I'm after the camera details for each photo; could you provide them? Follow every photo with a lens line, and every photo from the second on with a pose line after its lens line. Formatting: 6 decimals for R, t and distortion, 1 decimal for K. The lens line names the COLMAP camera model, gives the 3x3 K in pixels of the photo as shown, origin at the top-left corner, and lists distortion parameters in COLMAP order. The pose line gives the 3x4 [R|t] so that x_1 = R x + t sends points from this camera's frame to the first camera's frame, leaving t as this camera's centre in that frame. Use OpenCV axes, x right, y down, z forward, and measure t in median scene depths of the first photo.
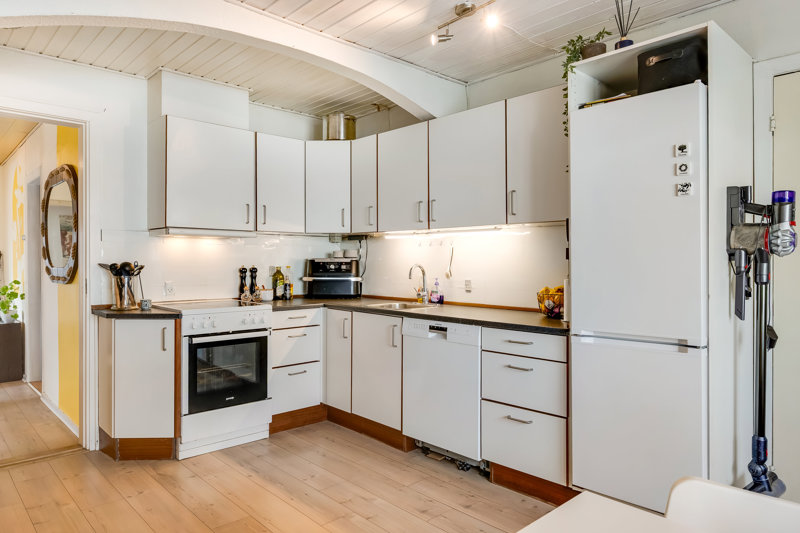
lens RADIAL K [[525.7, 0, 399.9], [0, 525.7, 261.7], [0, 0, 1]] dist [0.008927, 0.004190]
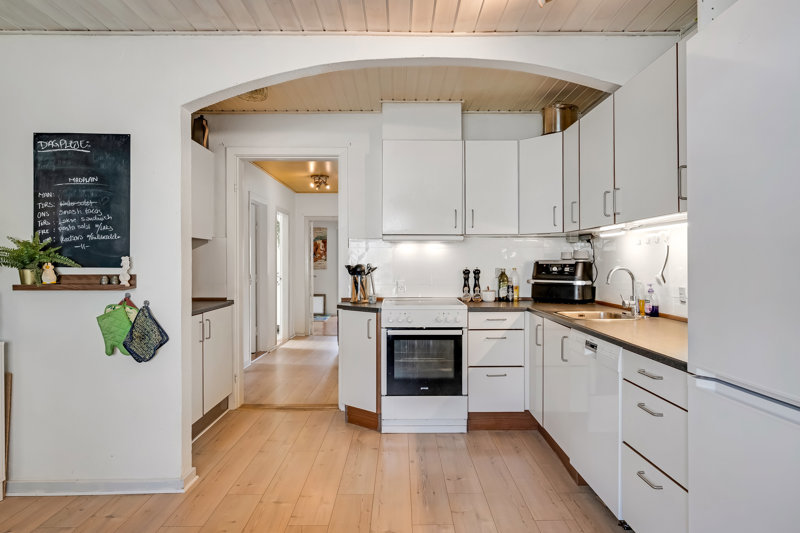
lens RADIAL K [[500.7, 0, 400.6], [0, 500.7, 264.2], [0, 0, 1]] dist [0.003277, -0.003230]
pose [[0.737216, 0.000209, -0.675657, 0.318402], [0.002125, 0.999994, 0.002628, -0.002074], [0.675653, -0.003373, 0.737212, 0.181531]]
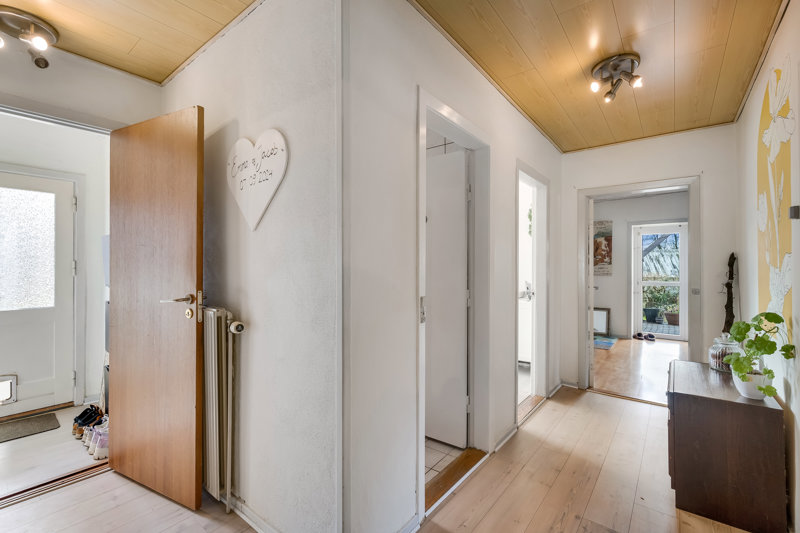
lens RADIAL K [[352.1, 0, 399.5], [0, 352.1, 264.0], [0, 0, 1]] dist [0.002974, 0.000375]
pose [[0.159918, -0.004536, -0.987120, -0.731297], [-0.003615, 0.999980, -0.005181, -0.004905], [0.987124, 0.004397, 0.159898, 0.977336]]
